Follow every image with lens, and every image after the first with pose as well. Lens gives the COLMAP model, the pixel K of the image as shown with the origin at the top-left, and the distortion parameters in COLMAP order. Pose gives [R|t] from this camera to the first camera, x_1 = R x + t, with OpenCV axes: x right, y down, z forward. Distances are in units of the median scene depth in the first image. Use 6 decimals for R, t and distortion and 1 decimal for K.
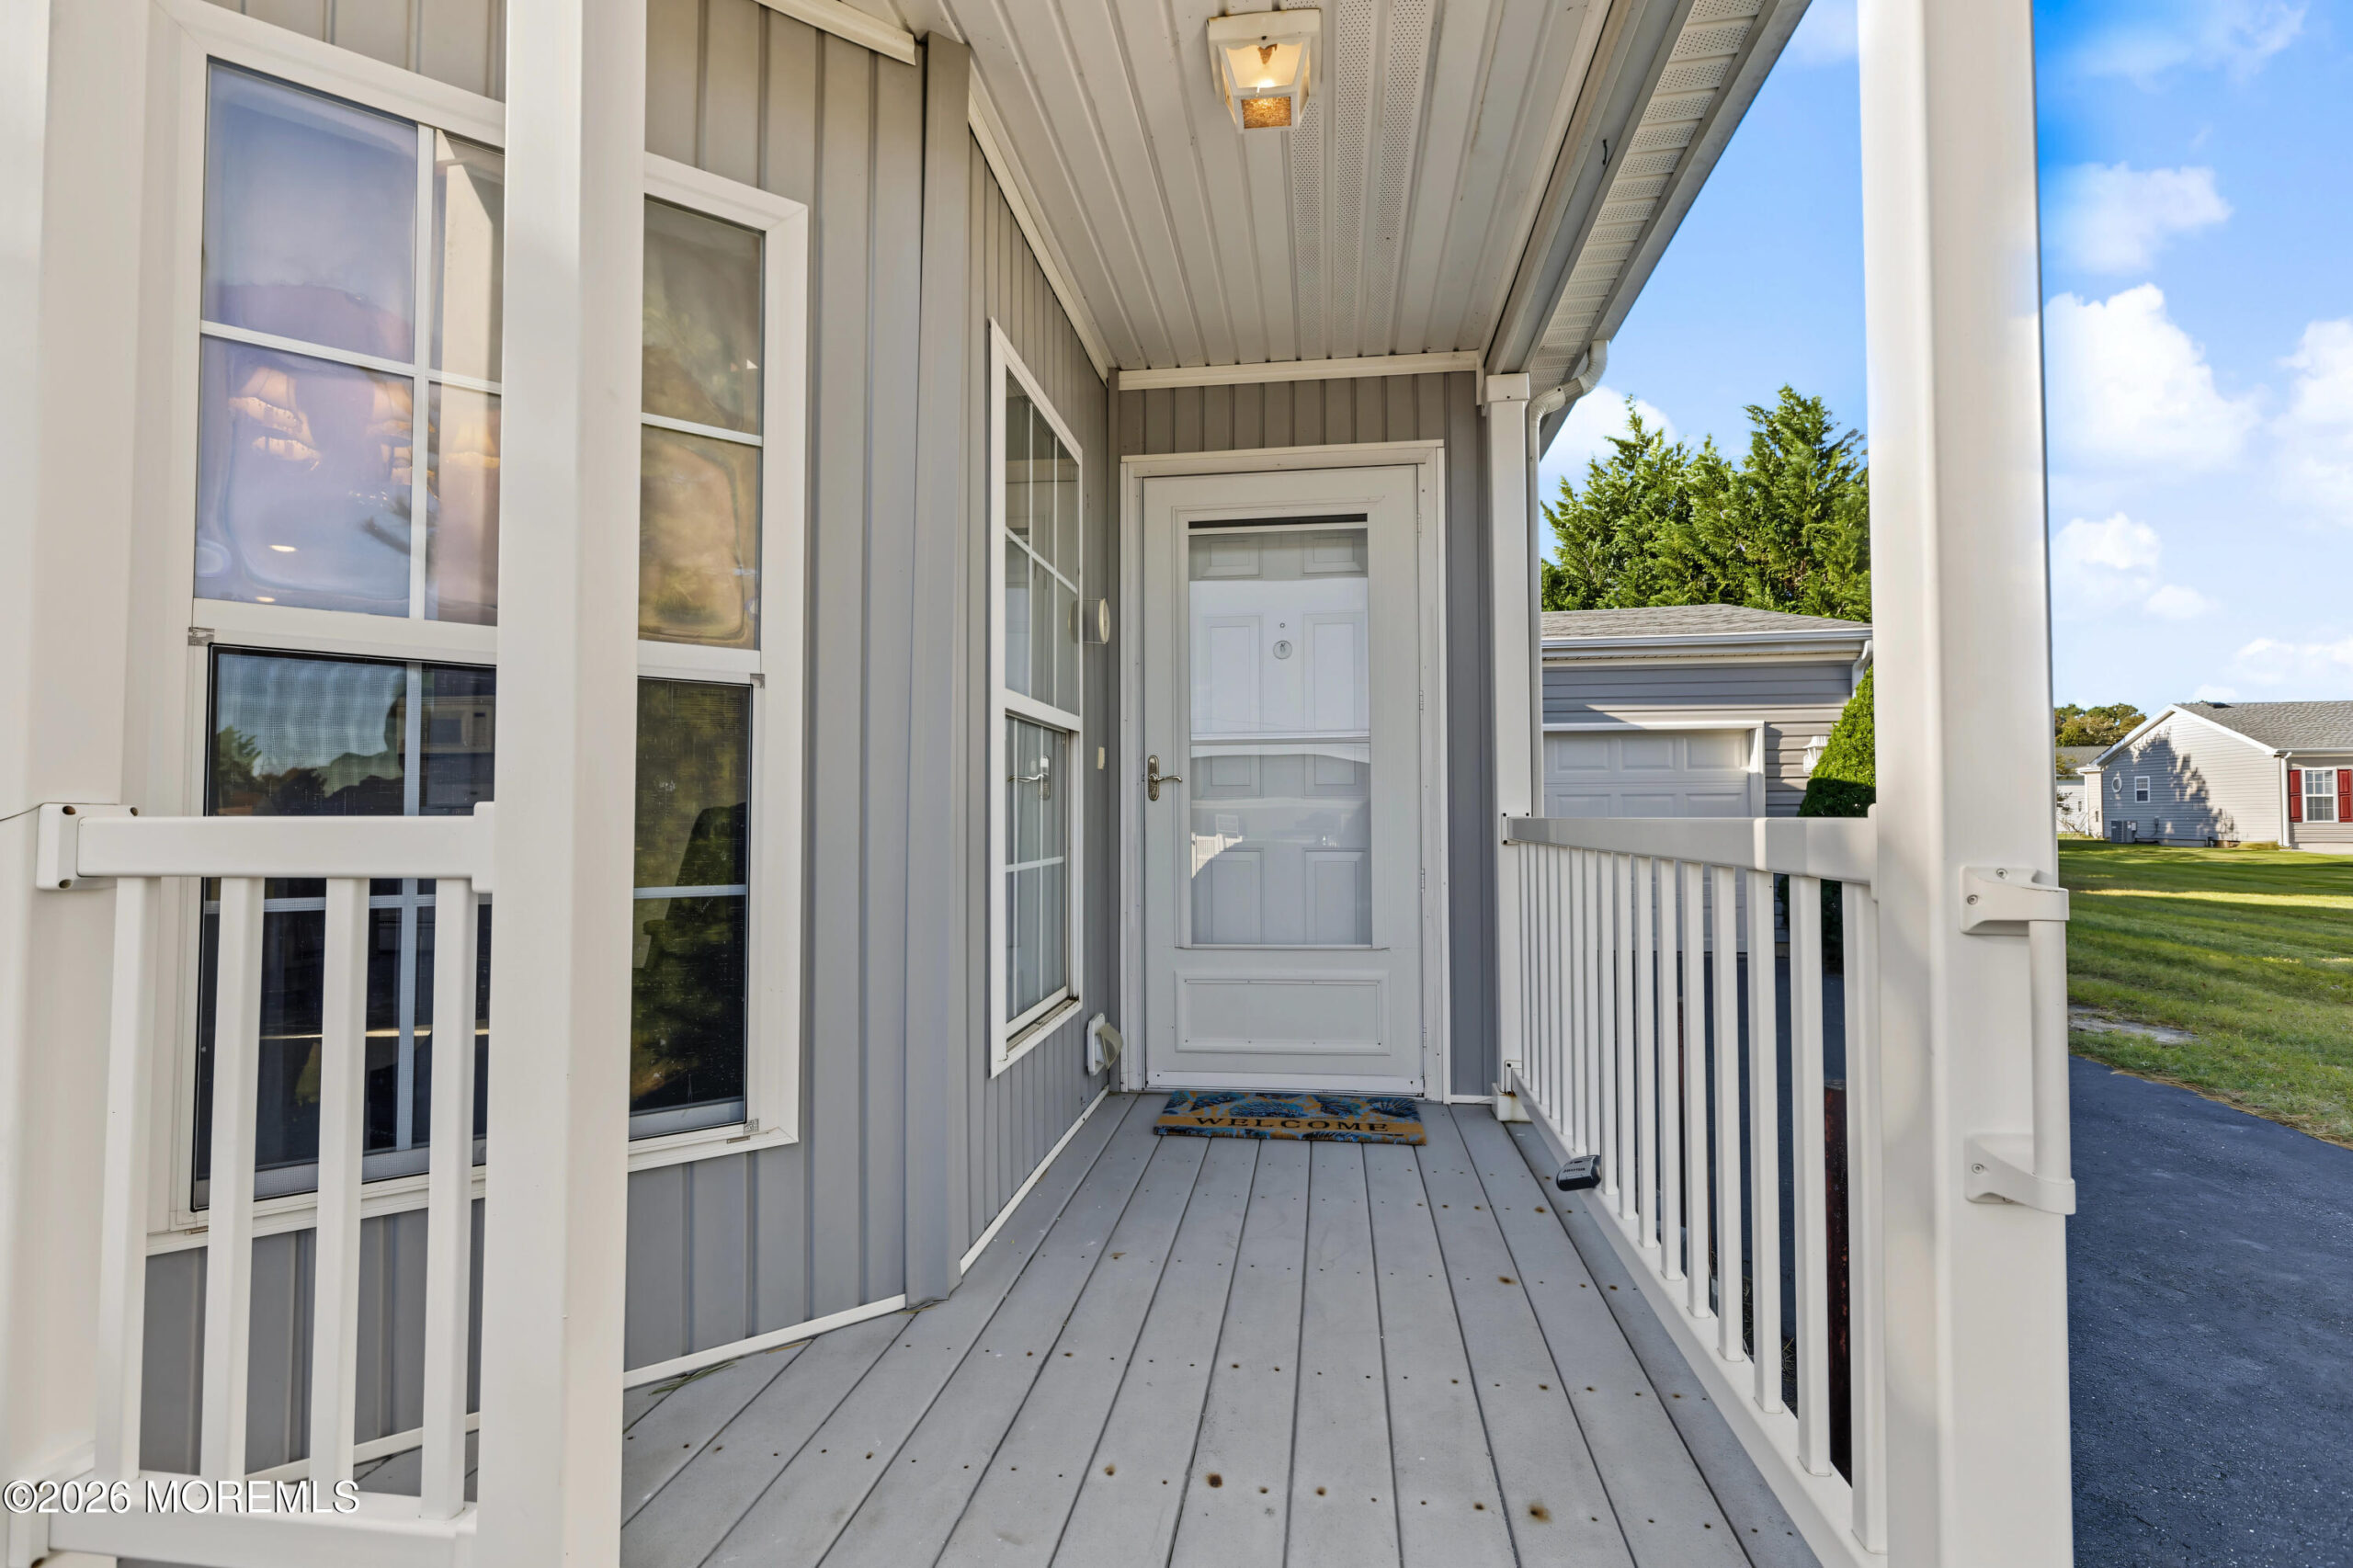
lens RADIAL K [[1087.6, 0, 1182.5], [0, 1087.6, 779.4], [0, 0, 1]] dist [-0.001624, 0.002168]
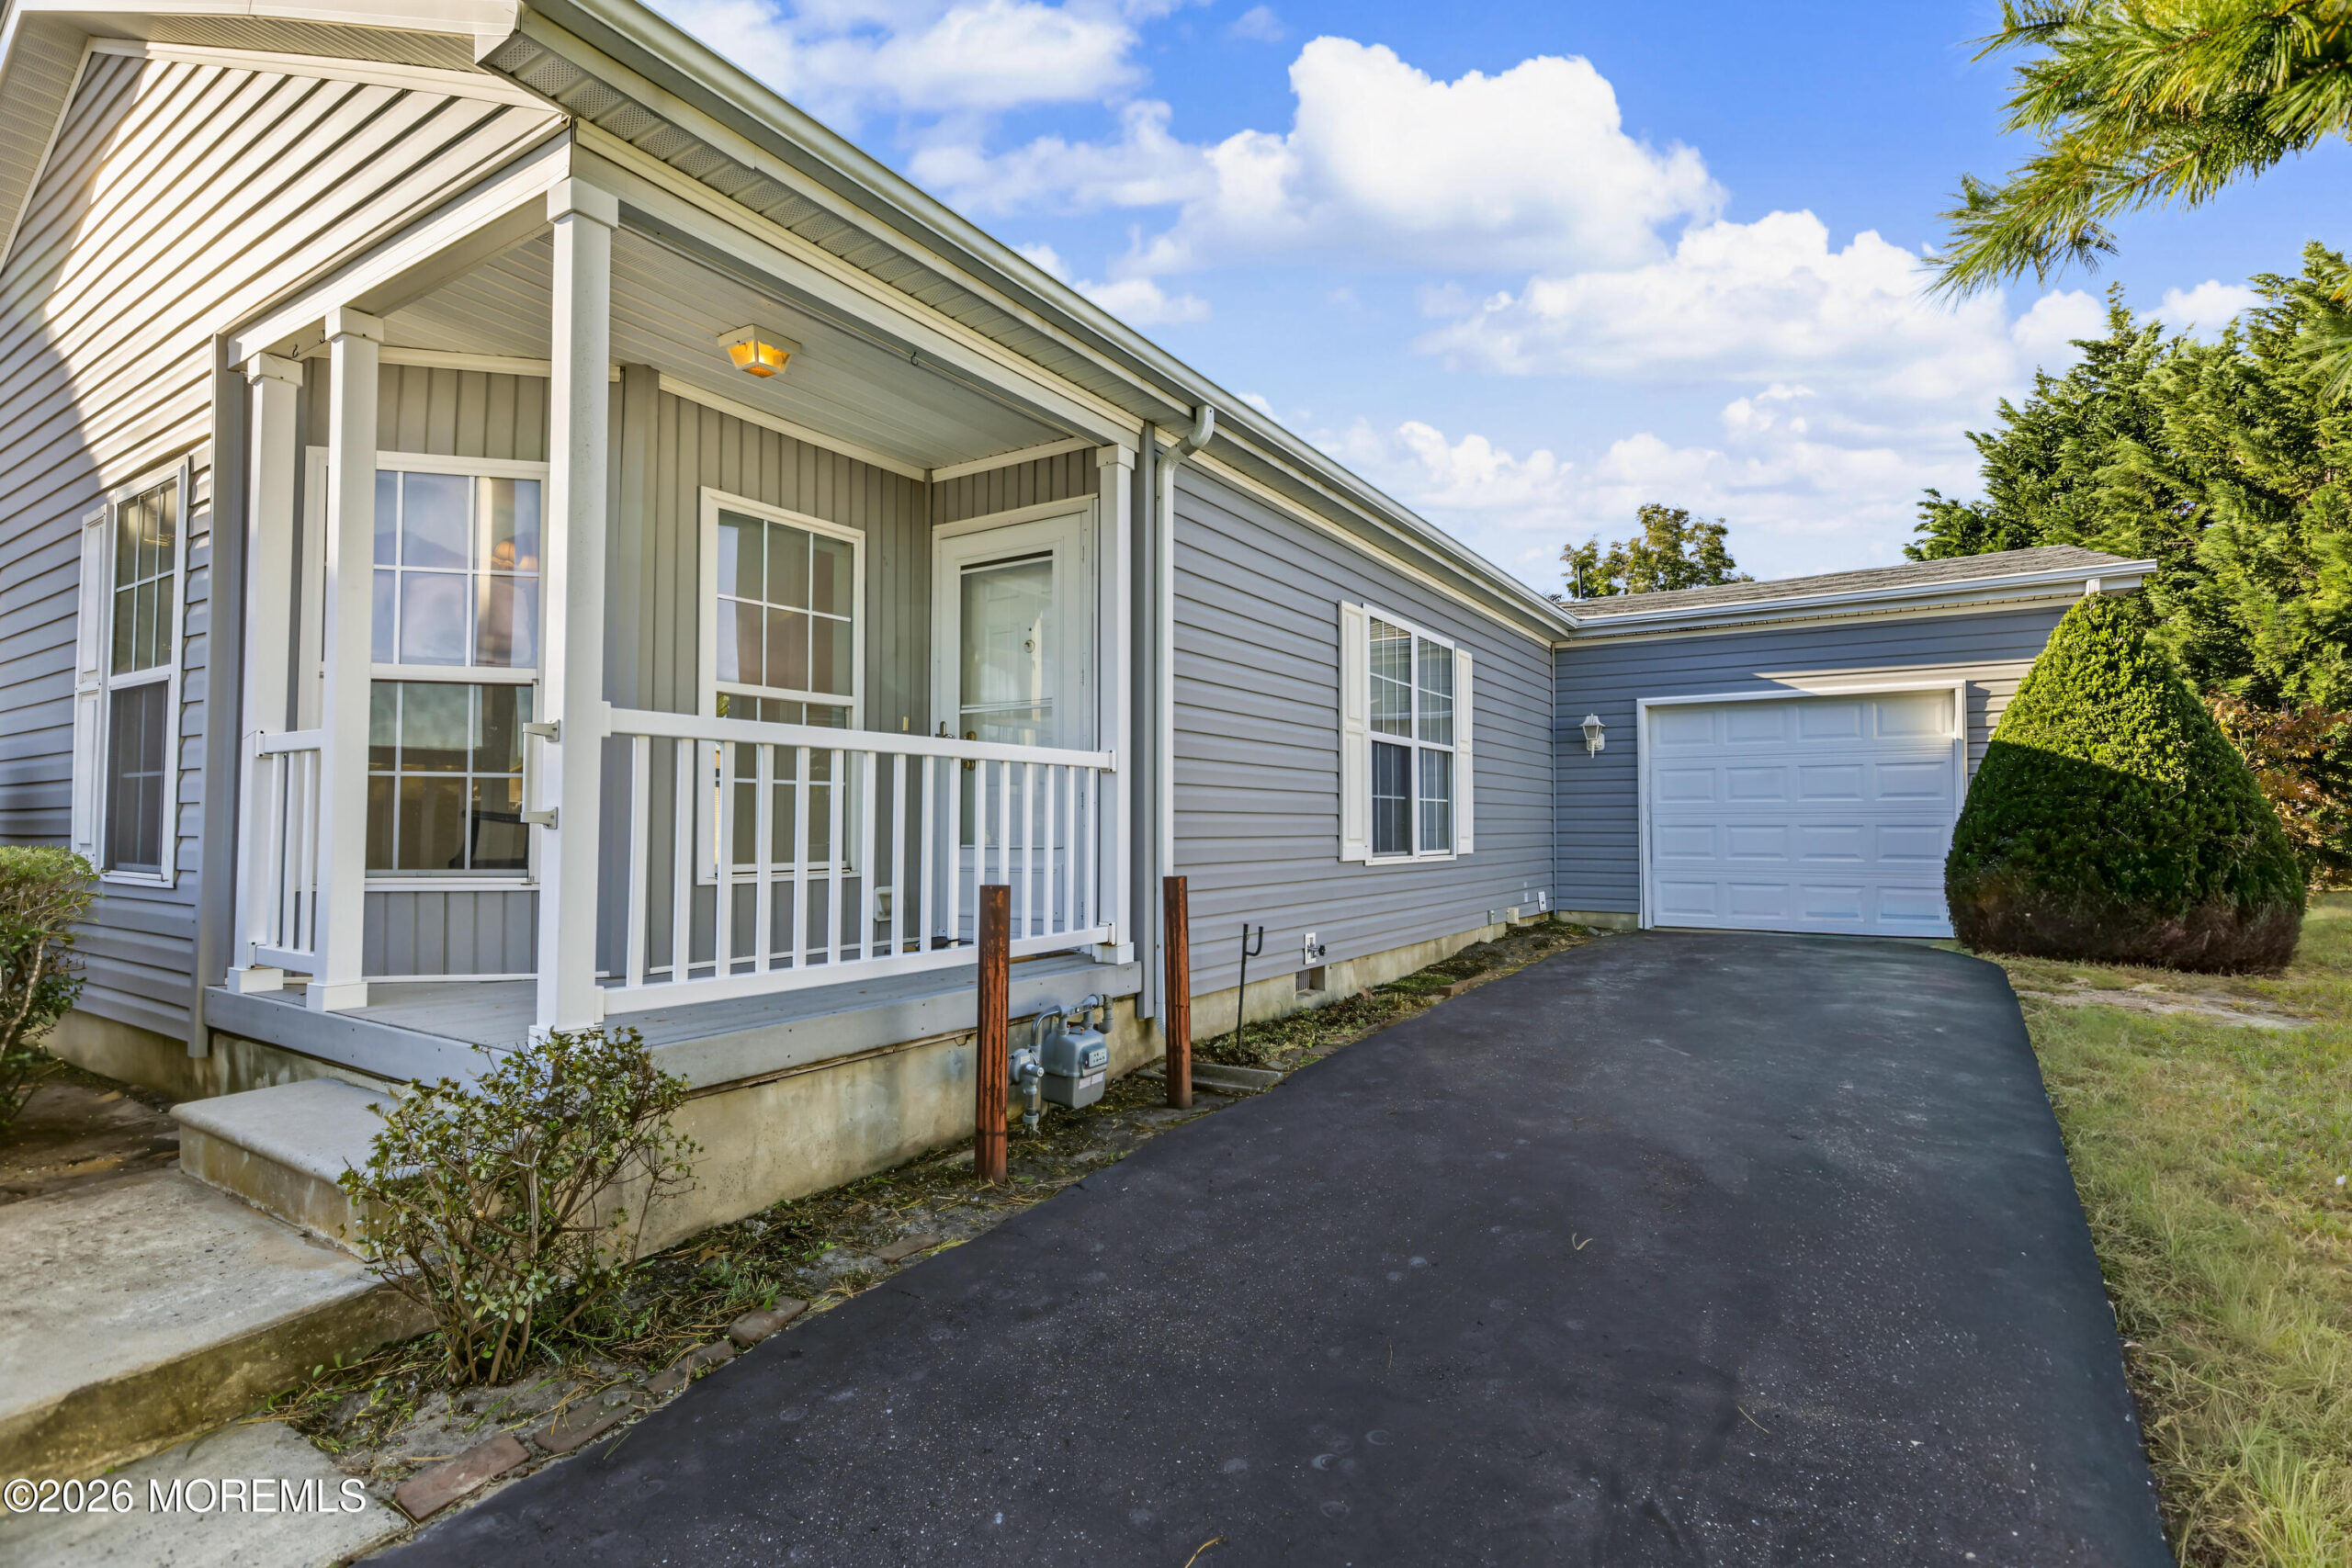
lens RADIAL K [[1087.0, 0, 1160.5], [0, 1087.0, 790.8], [0, 0, 1]] dist [-0.001624, 0.002168]
pose [[0.905845, -0.005301, -0.423577, 0.151671], [0.009793, 0.999917, 0.008430, 0.011358], [0.423497, -0.011785, 0.905821, -0.043882]]
